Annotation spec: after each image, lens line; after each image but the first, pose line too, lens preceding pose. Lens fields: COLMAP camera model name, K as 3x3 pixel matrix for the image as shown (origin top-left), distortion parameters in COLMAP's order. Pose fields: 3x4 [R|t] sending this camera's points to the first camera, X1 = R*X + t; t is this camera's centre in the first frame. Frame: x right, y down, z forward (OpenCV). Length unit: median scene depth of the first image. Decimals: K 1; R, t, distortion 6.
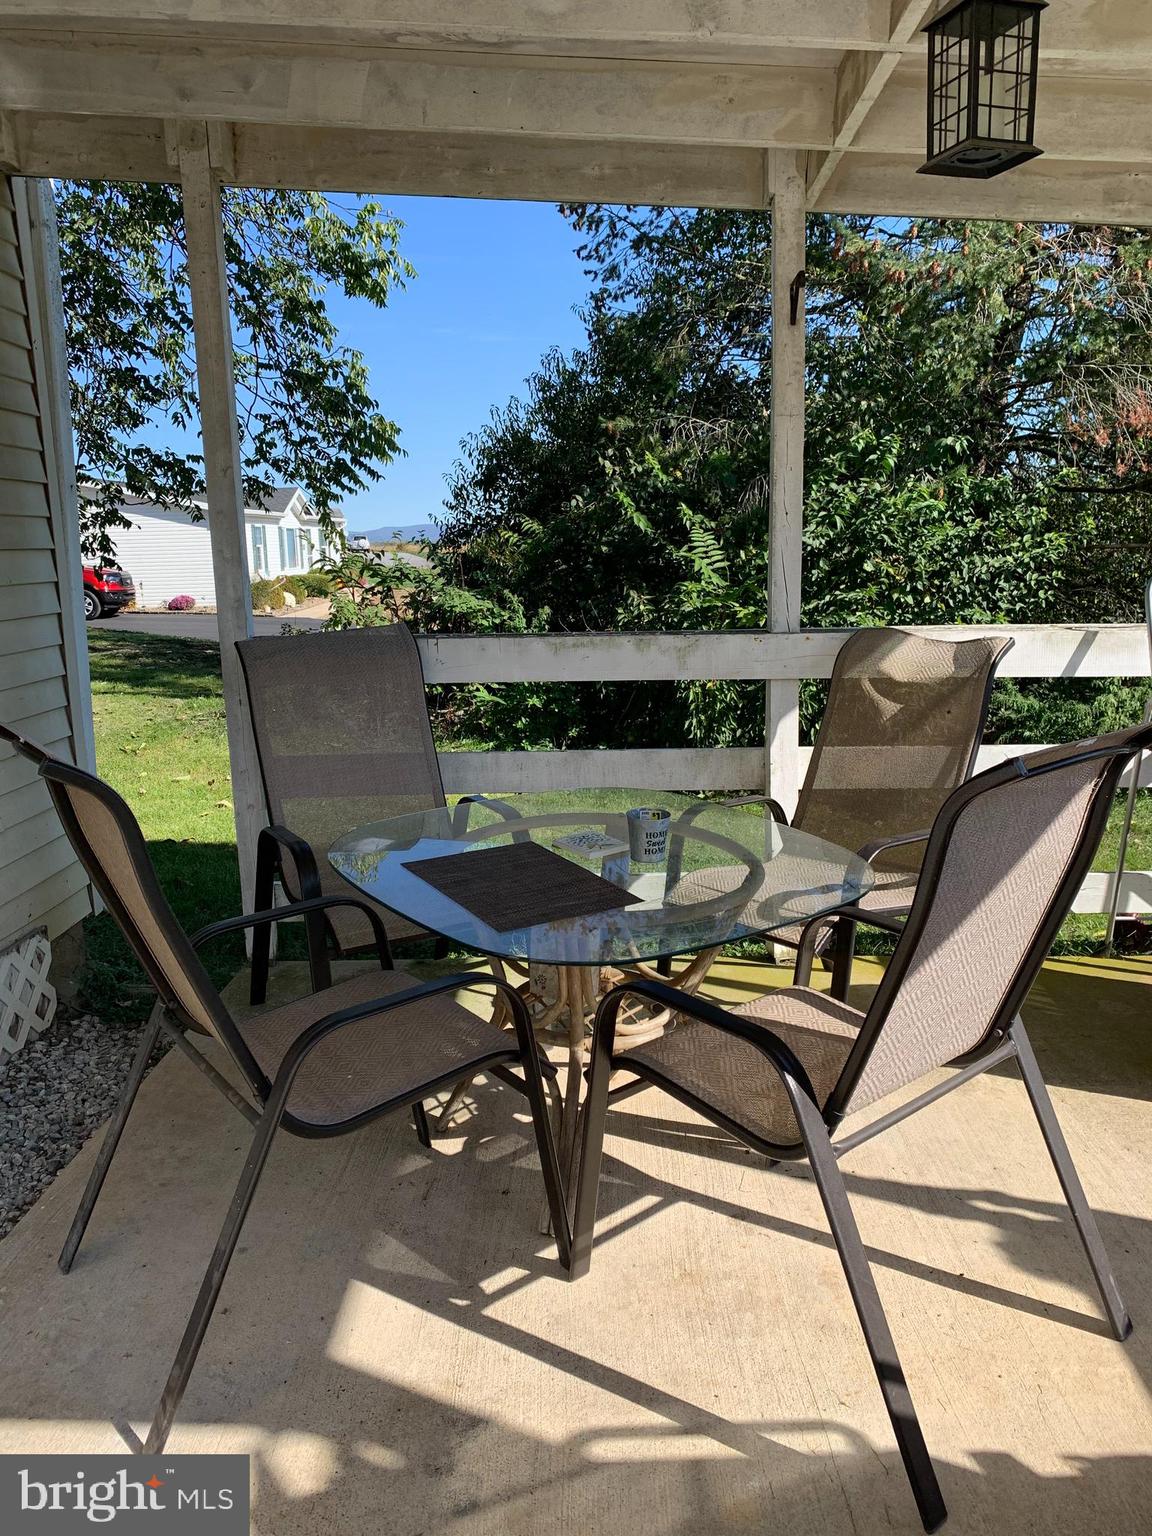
lens RADIAL K [[1187.5, 0, 573.7], [0, 1187.5, 765.9], [0, 0, 1]] dist [0.037971, -0.028979]
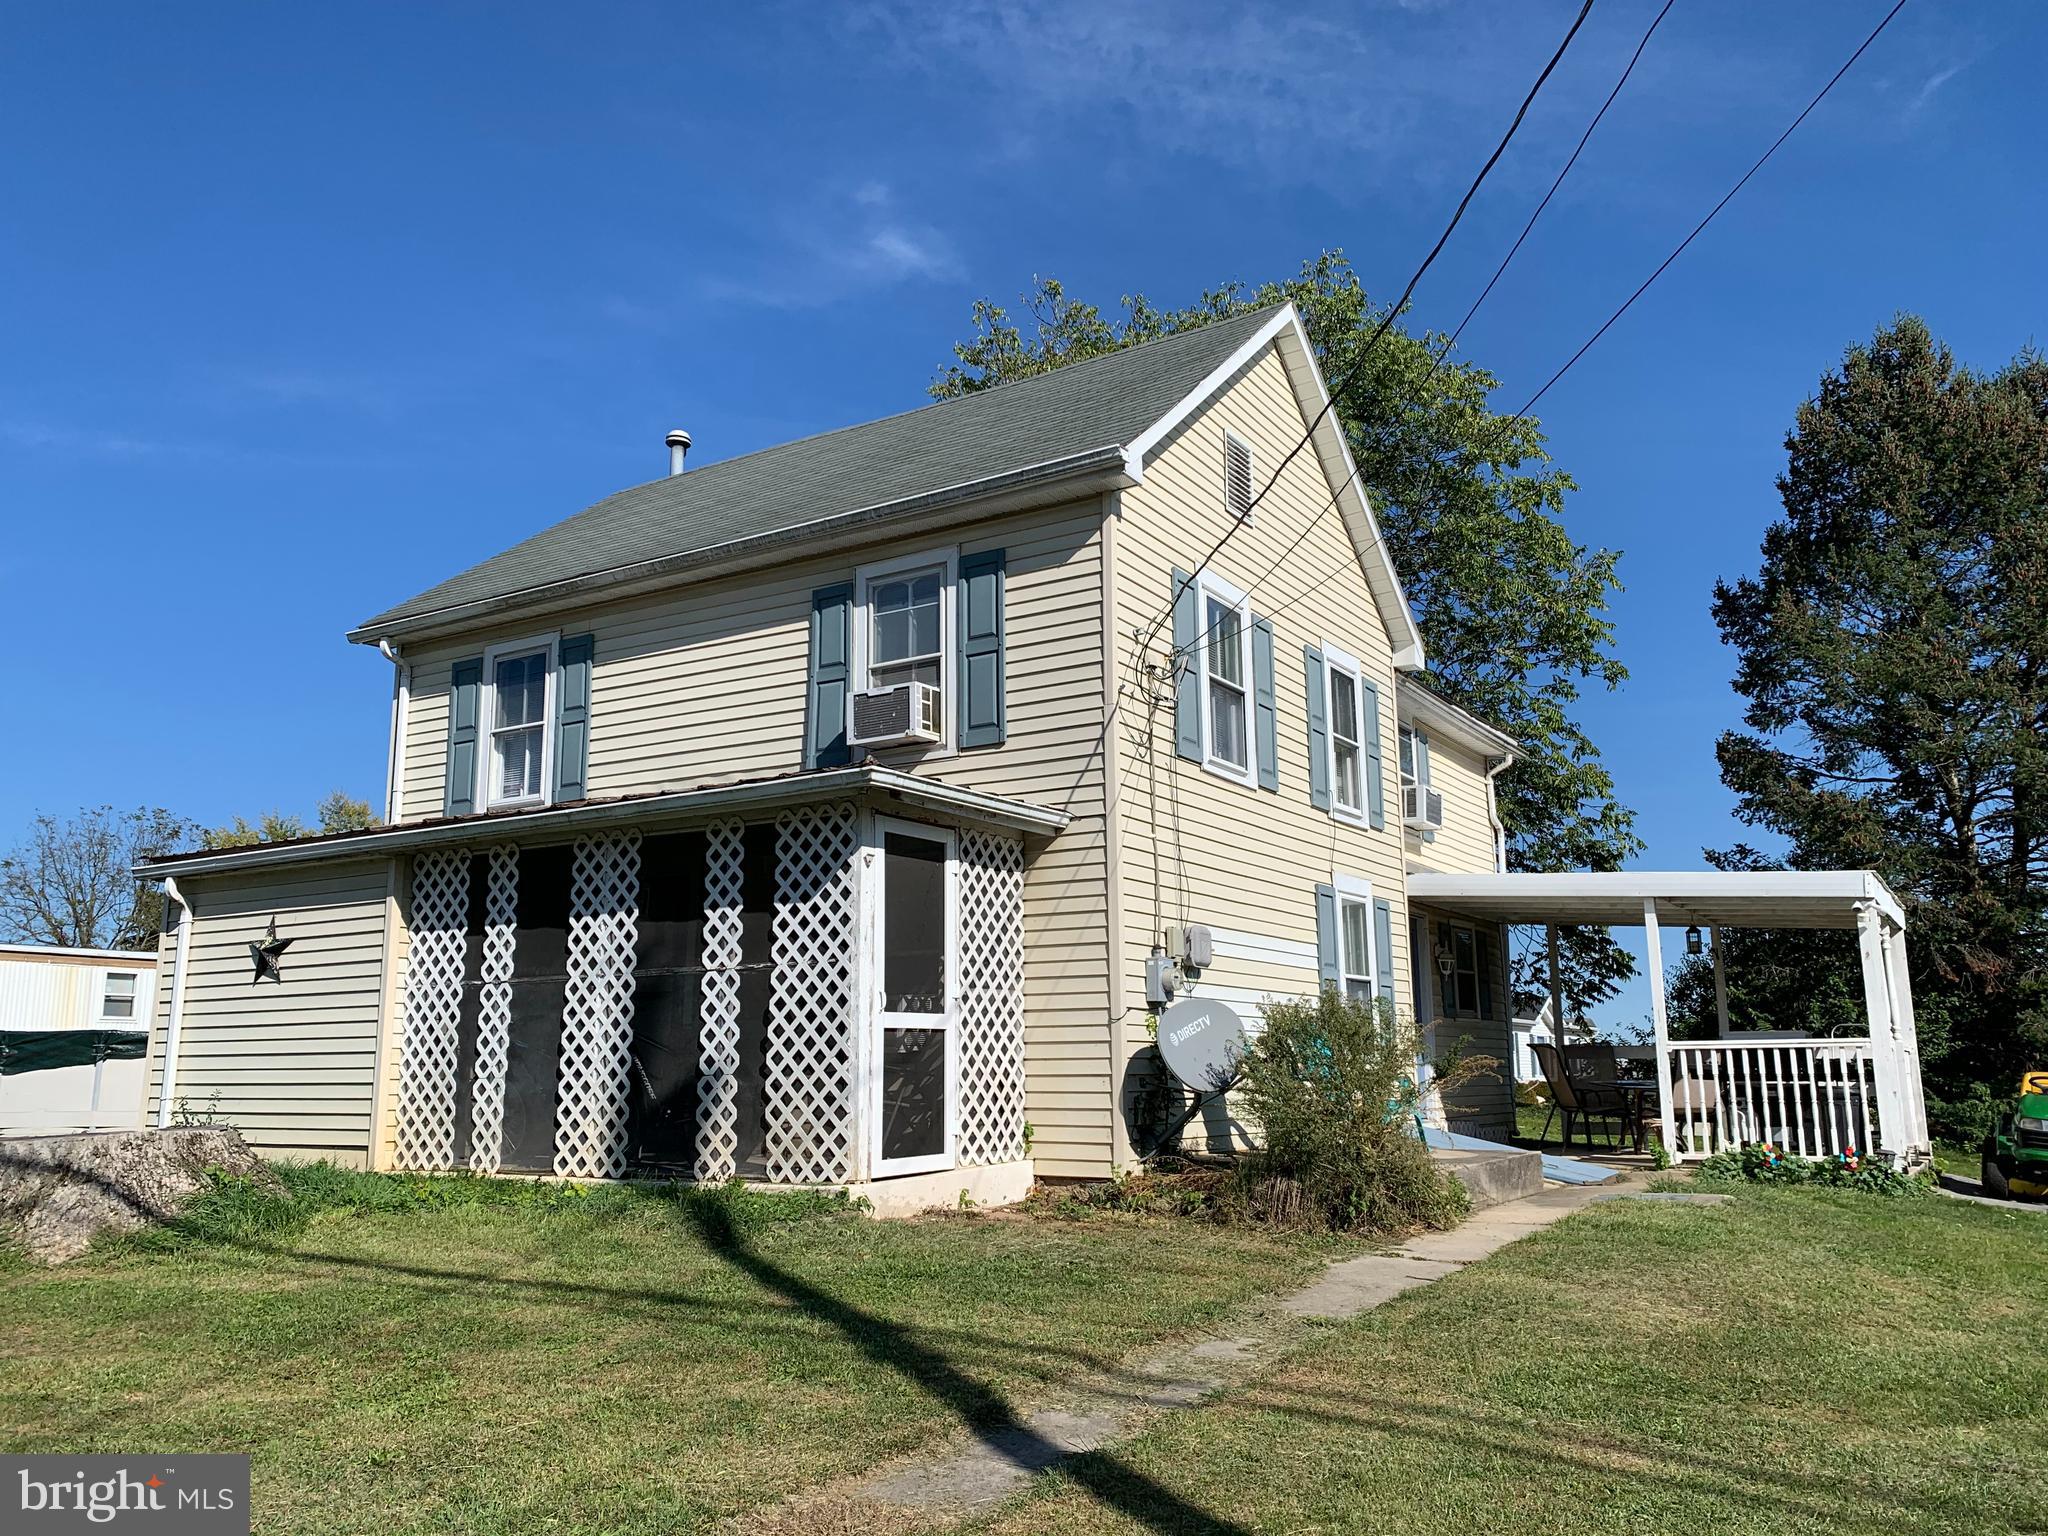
lens RADIAL K [[1583.4, 0, 1025.9], [0, 1583.4, 762.3], [0, 0, 1]] dist [0.037971, -0.028979]
pose [[0.863807, -0.085975, -0.496432, 0.193091], [-0.101148, 0.935679, -0.338045, 0.218471], [0.493564, 0.342219, 0.799550, -0.974764]]
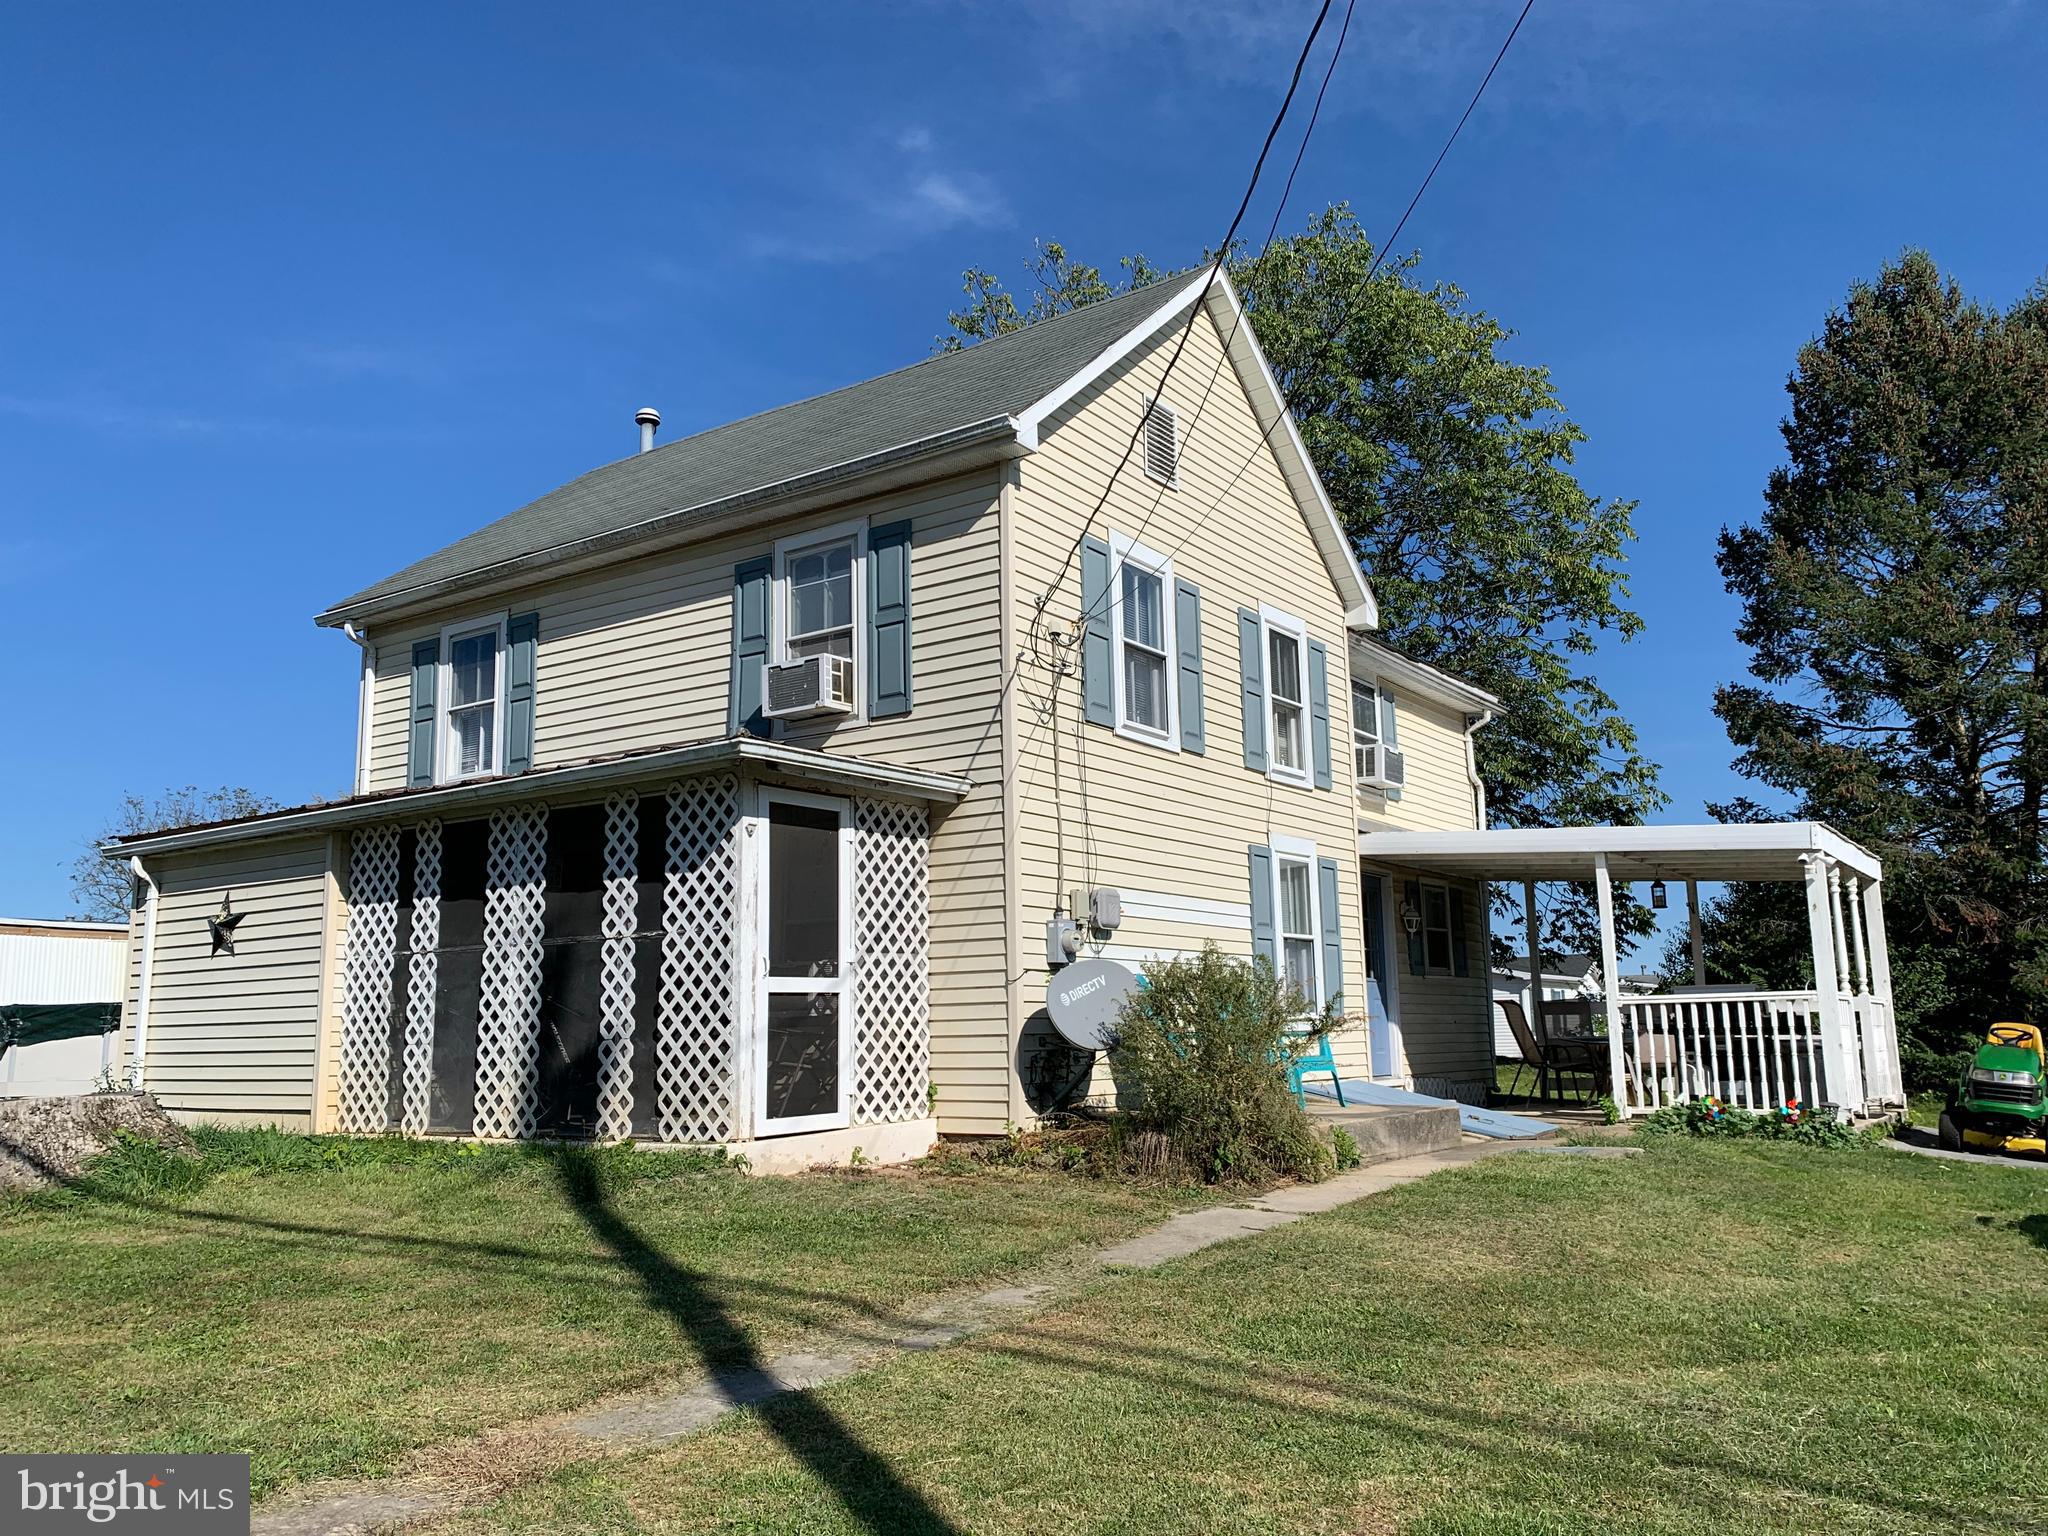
lens RADIAL K [[1583.4, 0, 1018.4], [0, 1583.4, 770.6], [0, 0, 1]] dist [0.037971, -0.028979]
pose [[0.835907, -0.088041, -0.541763, 0.262921], [-0.099412, 0.946441, -0.307192, 0.213660], [0.539793, 0.310642, 0.782384, -0.945007]]
